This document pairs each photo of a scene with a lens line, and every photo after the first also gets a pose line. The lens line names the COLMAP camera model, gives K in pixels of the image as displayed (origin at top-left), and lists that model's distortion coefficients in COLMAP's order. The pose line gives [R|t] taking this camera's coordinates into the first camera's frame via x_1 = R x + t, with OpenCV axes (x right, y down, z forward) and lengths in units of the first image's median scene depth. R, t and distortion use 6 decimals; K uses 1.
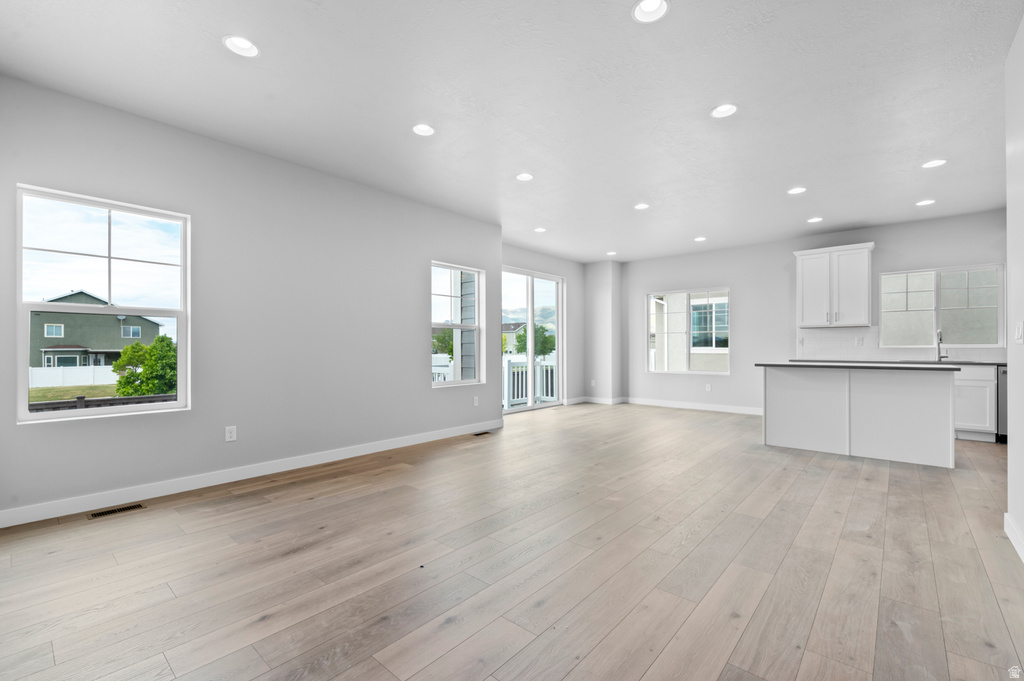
lens RADIAL K [[436.8, 0, 516.0], [0, 436.8, 345.7], [0, 0, 1]] dist [-0.001148, -0.000495]
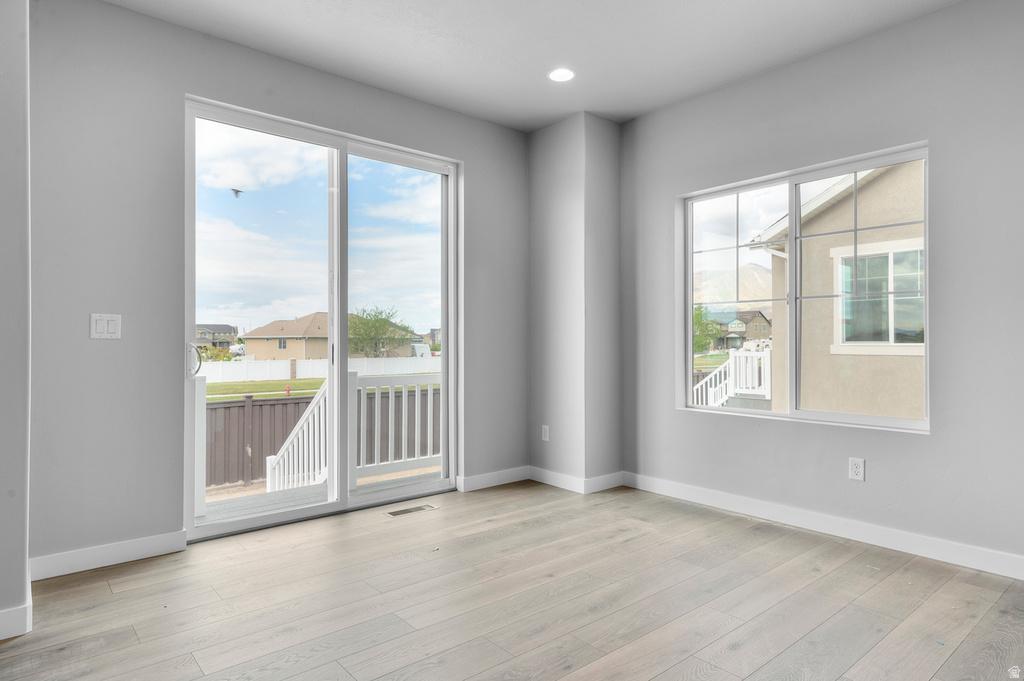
lens RADIAL K [[590.9, 0, 513.8], [0, 590.9, 340.8], [0, 0, 1]] dist [0.000264, -0.000284]
pose [[0.988690, 0.001611, -0.149963, 0.236258], [-0.001475, 0.999998, 0.001018, 0.002637], [0.149964, -0.000785, 0.988691, 0.490105]]
